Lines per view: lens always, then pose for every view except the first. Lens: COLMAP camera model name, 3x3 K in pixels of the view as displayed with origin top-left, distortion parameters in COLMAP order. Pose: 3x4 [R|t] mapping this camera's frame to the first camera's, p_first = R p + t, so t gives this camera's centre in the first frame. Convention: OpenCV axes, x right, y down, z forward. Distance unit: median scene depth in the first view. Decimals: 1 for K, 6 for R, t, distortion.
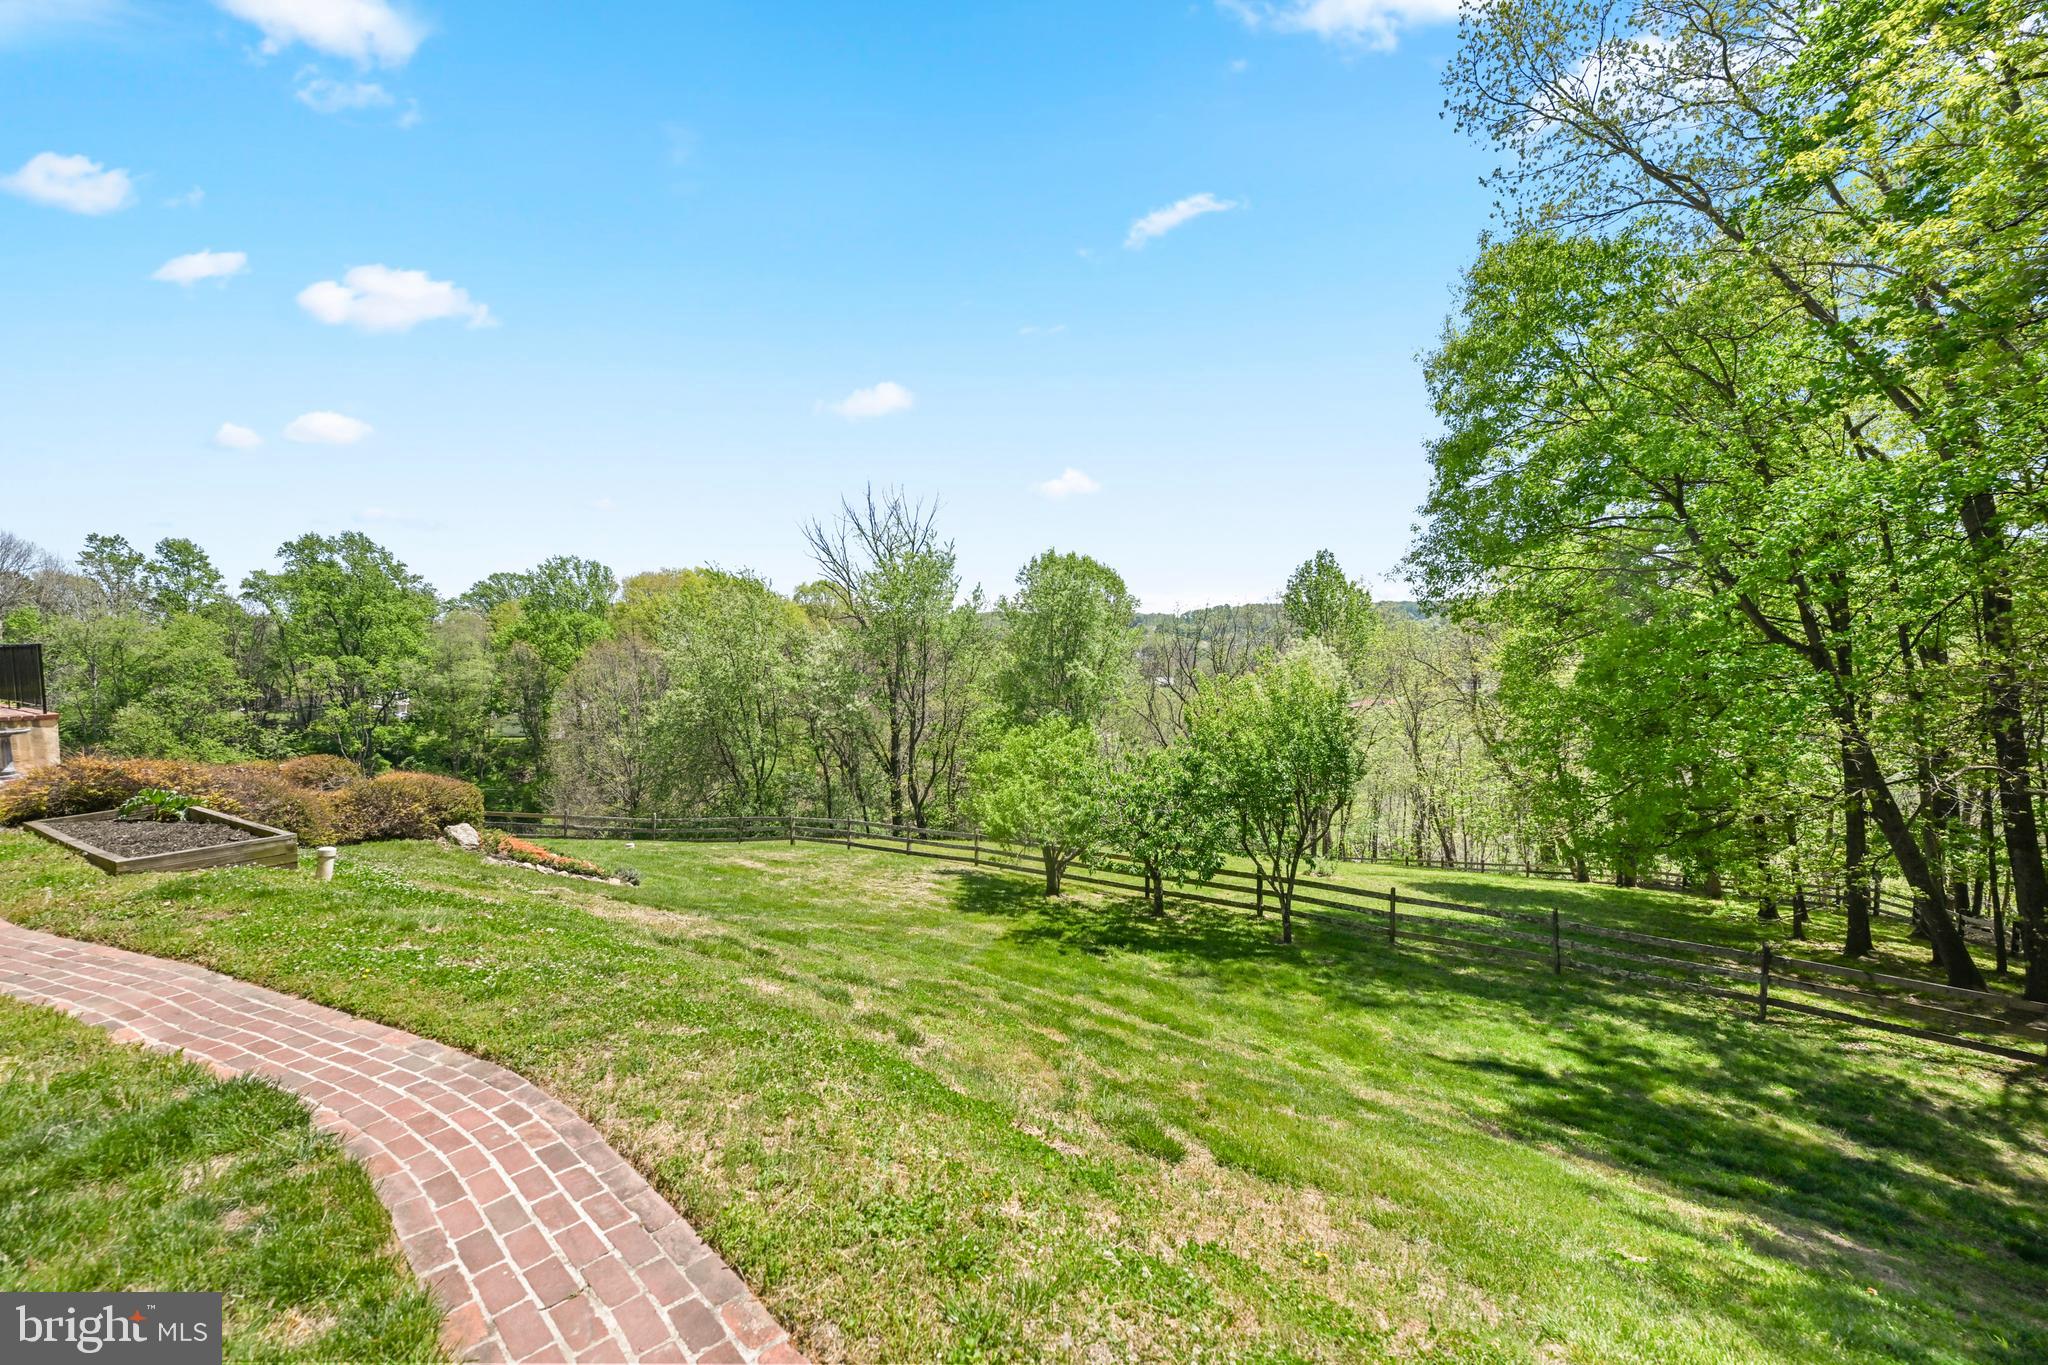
lens RADIAL K [[806.6, 0, 1015.9], [0, 806.6, 684.8], [0, 0, 1]] dist [-0.001163, -0.000054]
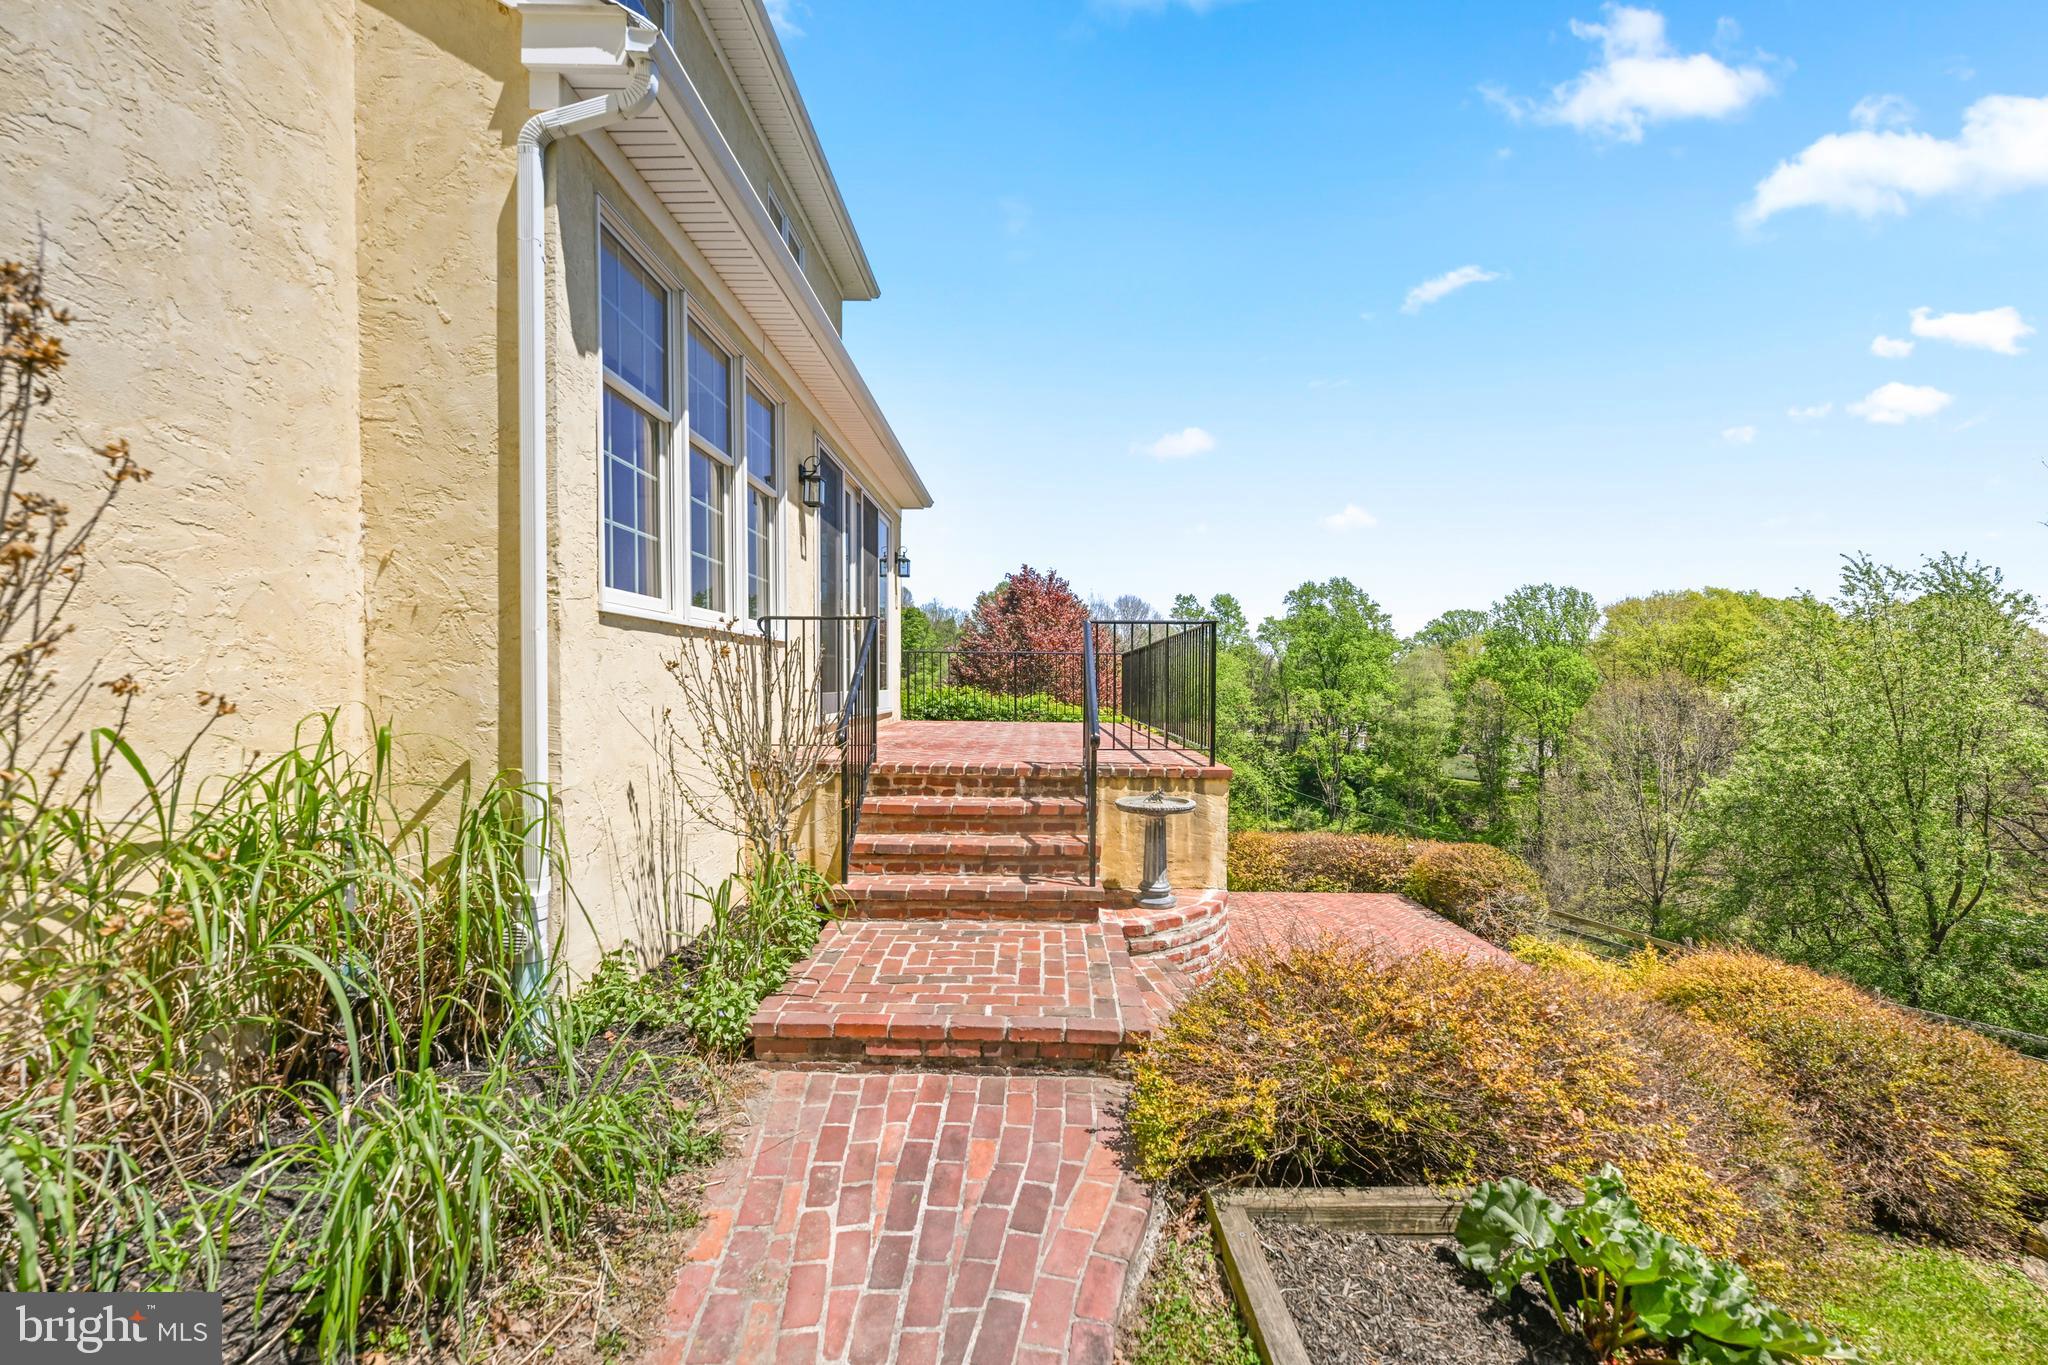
lens RADIAL K [[806.6, 0, 1015.9], [0, 806.6, 684.8], [0, 0, 1]] dist [-0.001163, -0.000054]
pose [[0.506452, 0.021993, -0.861988, -0.090444], [-0.065609, 0.997760, -0.013091, 0.000154], [0.859769, 0.063184, 0.506760, 0.069271]]
